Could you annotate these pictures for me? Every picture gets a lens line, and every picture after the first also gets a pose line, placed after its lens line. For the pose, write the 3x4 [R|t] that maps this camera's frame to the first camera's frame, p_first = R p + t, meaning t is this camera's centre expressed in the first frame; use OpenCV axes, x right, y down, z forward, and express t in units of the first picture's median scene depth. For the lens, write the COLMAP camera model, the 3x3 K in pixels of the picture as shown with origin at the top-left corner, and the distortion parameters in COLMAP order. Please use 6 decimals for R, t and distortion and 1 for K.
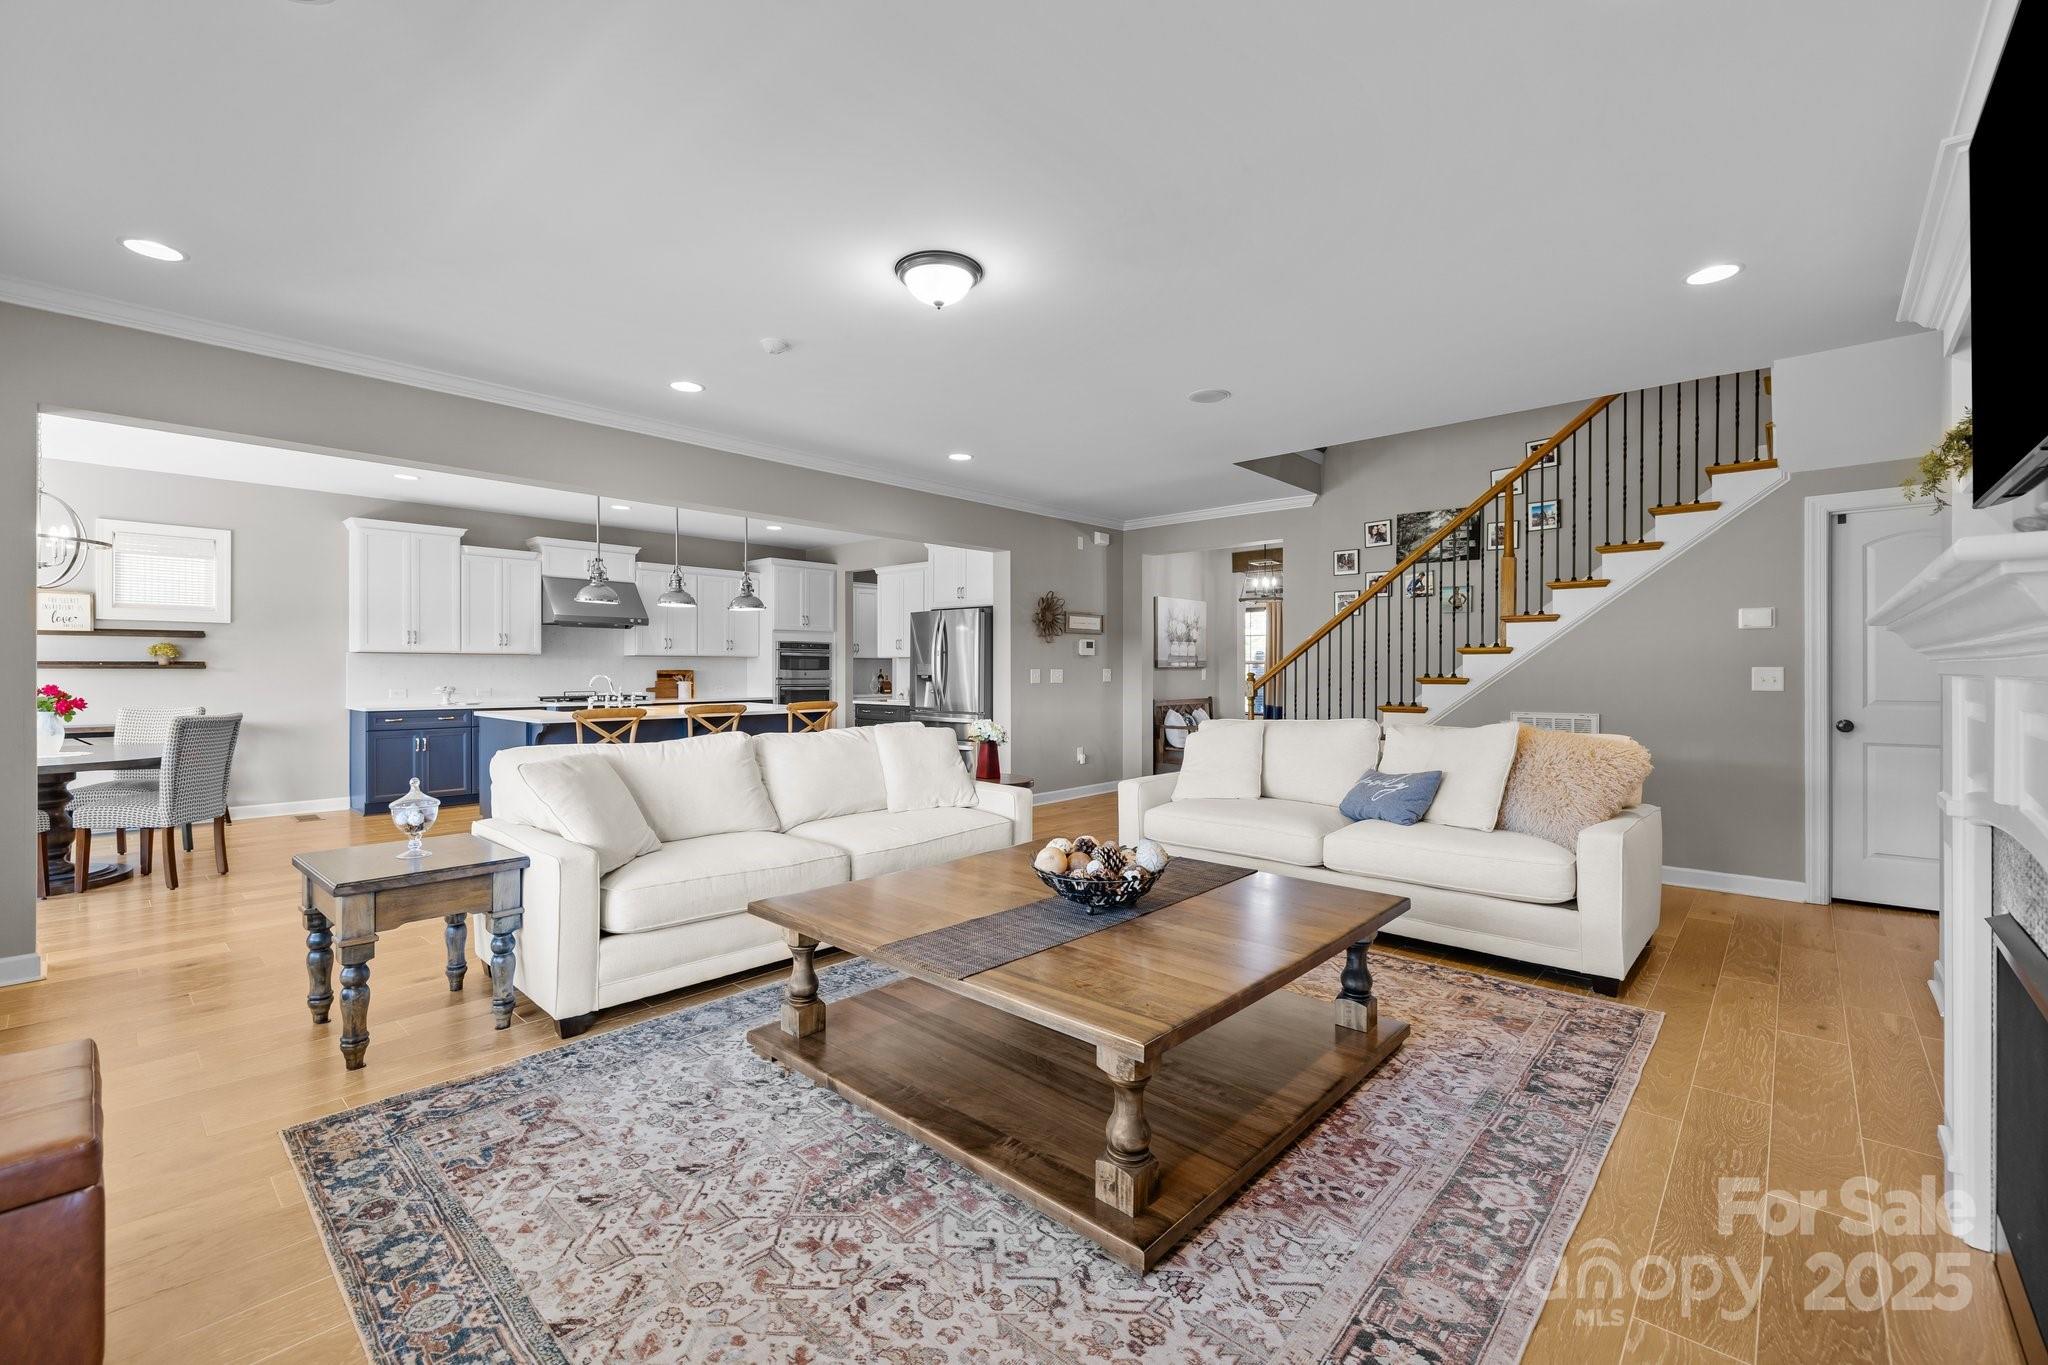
lens RADIAL K [[863.9, 0, 1024.3], [0, 863.9, 667.3], [0, 0, 1]] dist [-0.000653, -0.000019]
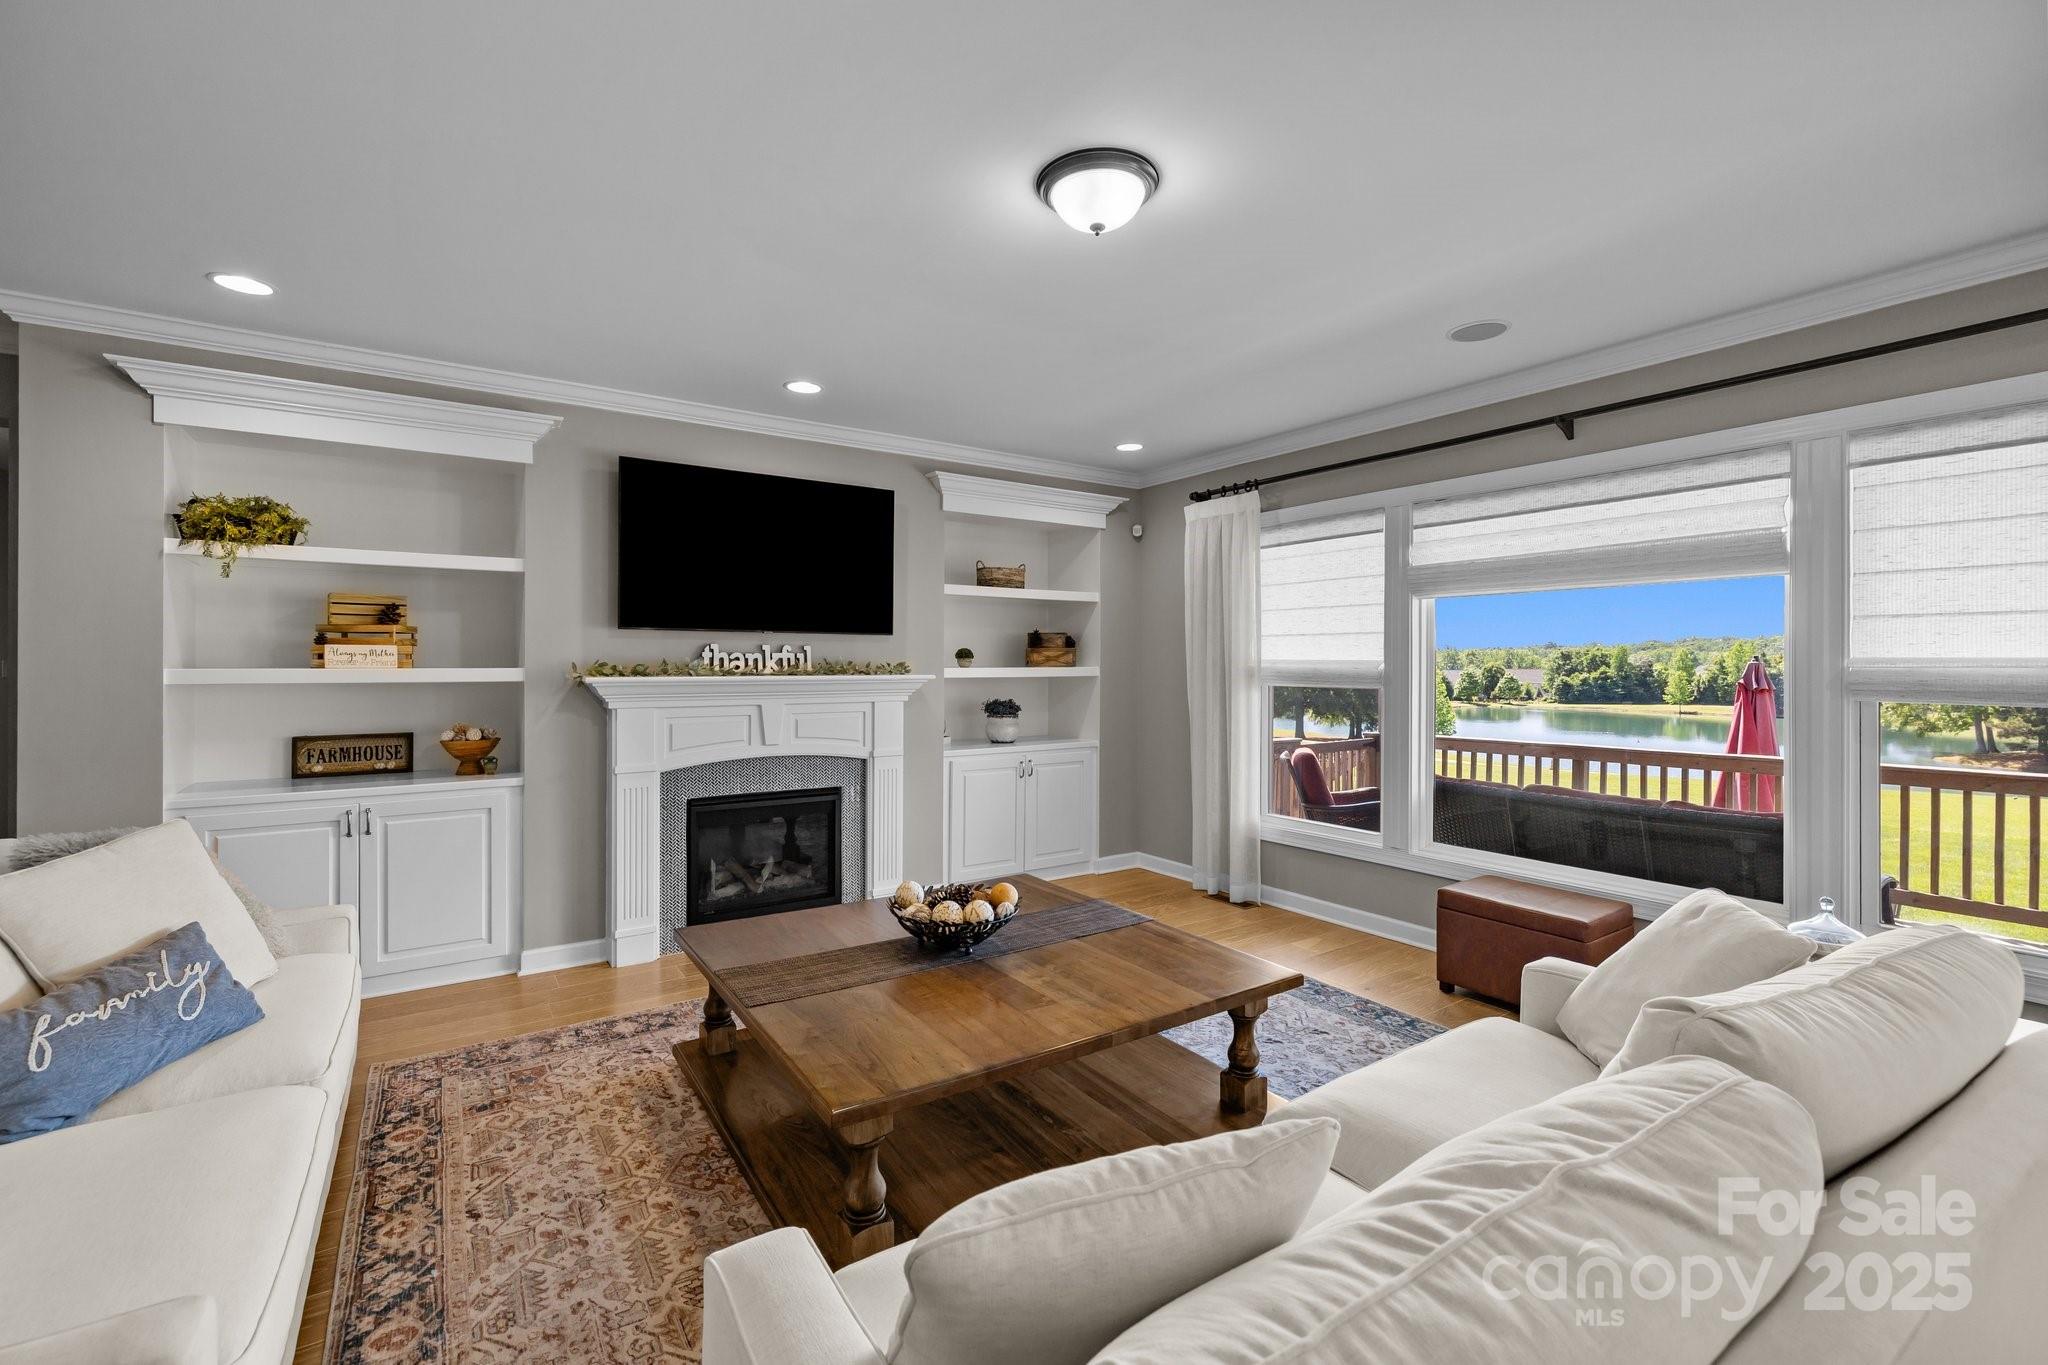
lens RADIAL K [[863.9, 0, 1016.0], [0, 863.9, 674.4], [0, 0, 1]] dist [-0.000653, -0.000019]
pose [[-0.969961, -0.004190, 0.243226, -0.249968], [-0.002046, 0.999957, 0.009068, -0.067978], [-0.243254, 0.008298, -0.969927, 2.056230]]
